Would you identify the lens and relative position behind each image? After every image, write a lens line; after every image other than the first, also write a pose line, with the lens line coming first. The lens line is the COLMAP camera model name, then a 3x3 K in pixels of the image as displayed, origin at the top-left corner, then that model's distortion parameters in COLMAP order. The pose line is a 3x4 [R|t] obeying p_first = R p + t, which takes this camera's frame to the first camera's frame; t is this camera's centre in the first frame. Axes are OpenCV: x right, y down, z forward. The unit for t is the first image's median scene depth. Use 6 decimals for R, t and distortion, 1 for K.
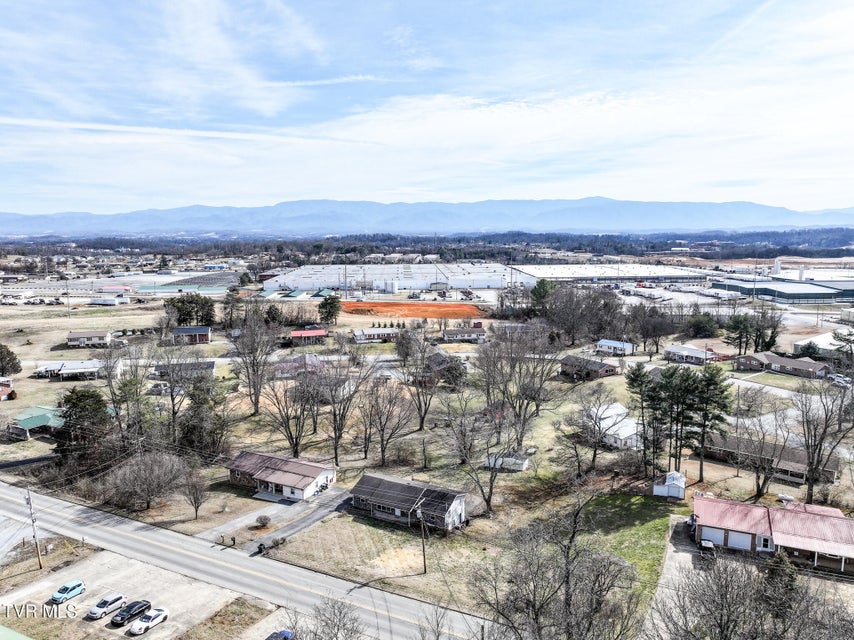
lens RADIAL K [[609.5, 0, 429.7], [0, 609.5, 291.9], [0, 0, 1]] dist [0.000386, 0.029504]
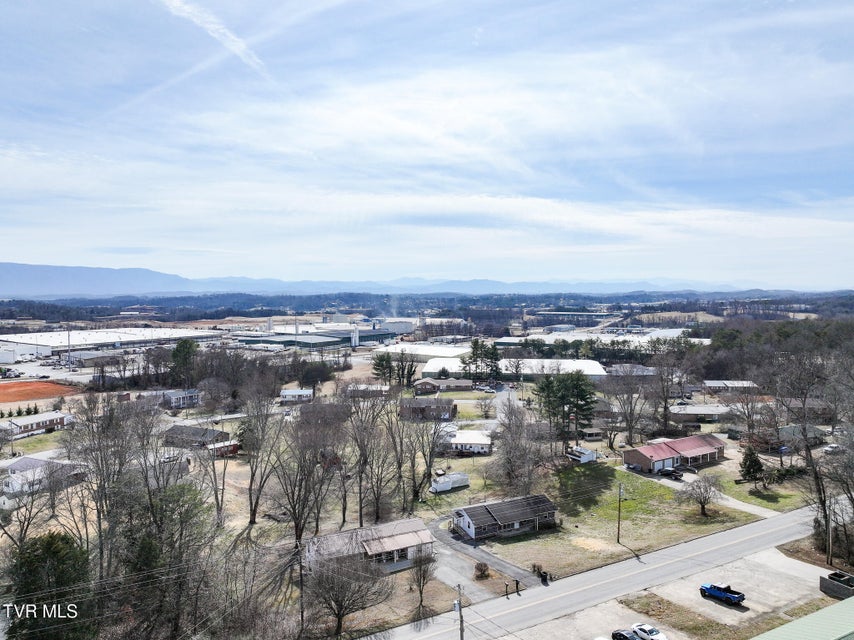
lens RADIAL K [[597.6, 0, 427.0], [0, 597.6, 320.0], [0, 0, 1]] dist [0.001819, 0.022056]
pose [[0.604275, -0.035901, 0.795966, -0.233638], [0.084068, 0.996281, -0.018886, -0.001548], [-0.792328, 0.078327, 0.605046, 0.101402]]
